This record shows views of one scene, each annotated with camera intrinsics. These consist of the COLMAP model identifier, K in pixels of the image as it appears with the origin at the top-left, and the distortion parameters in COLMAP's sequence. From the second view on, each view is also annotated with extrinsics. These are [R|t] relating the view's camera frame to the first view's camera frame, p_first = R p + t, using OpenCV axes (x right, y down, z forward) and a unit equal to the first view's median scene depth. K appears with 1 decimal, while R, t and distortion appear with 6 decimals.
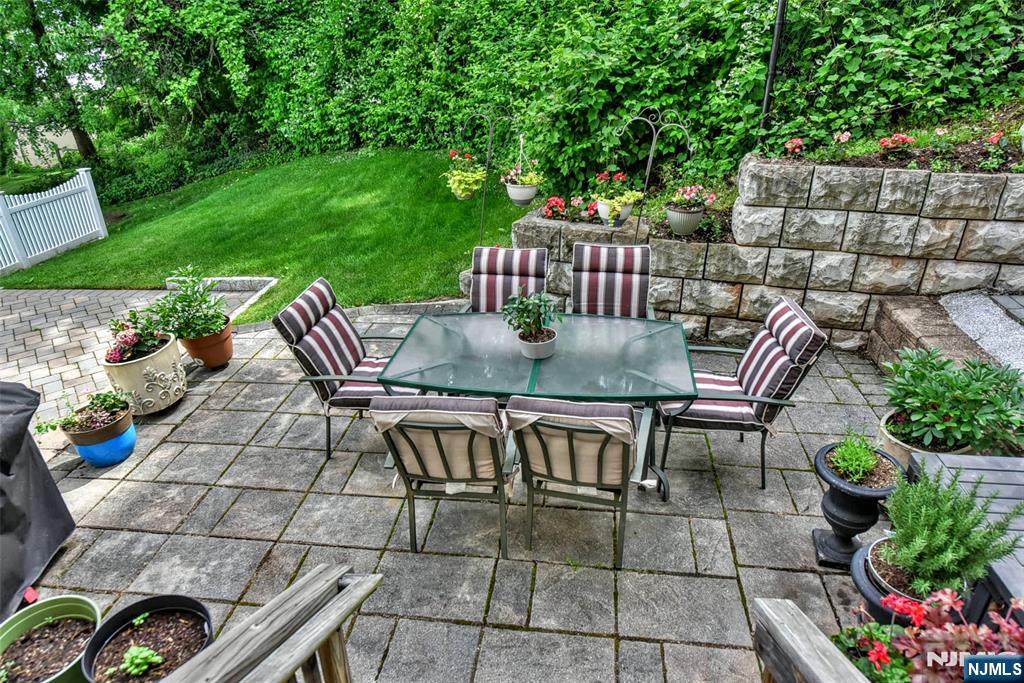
lens RADIAL K [[640.0, 0, 512.0], [0, 640.0, 341.5], [0, 0, 1]] dist [0.002629, 0.000337]
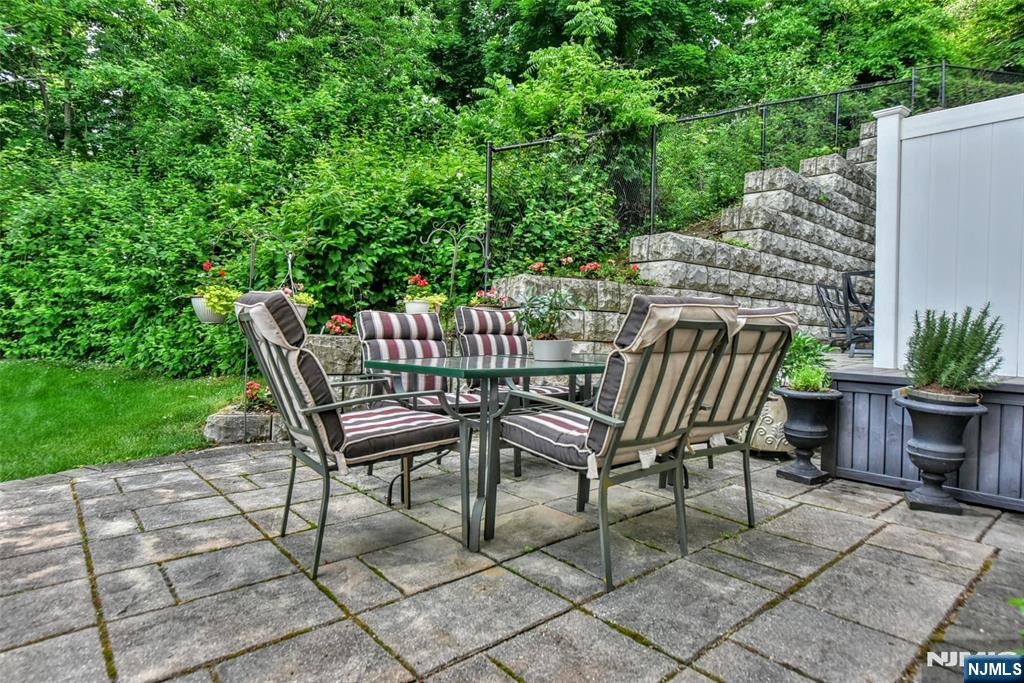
lens RADIAL K [[555.5, 0, 512.0], [0, 555.5, 341.5], [0, 0, 1]] dist [-0.004290, -0.000841]
pose [[0.663567, 0.025266, 0.747690, -0.614380], [0.304080, 0.904038, -0.300418, 0.221956], [-0.683530, 0.426705, 0.592207, 0.578529]]
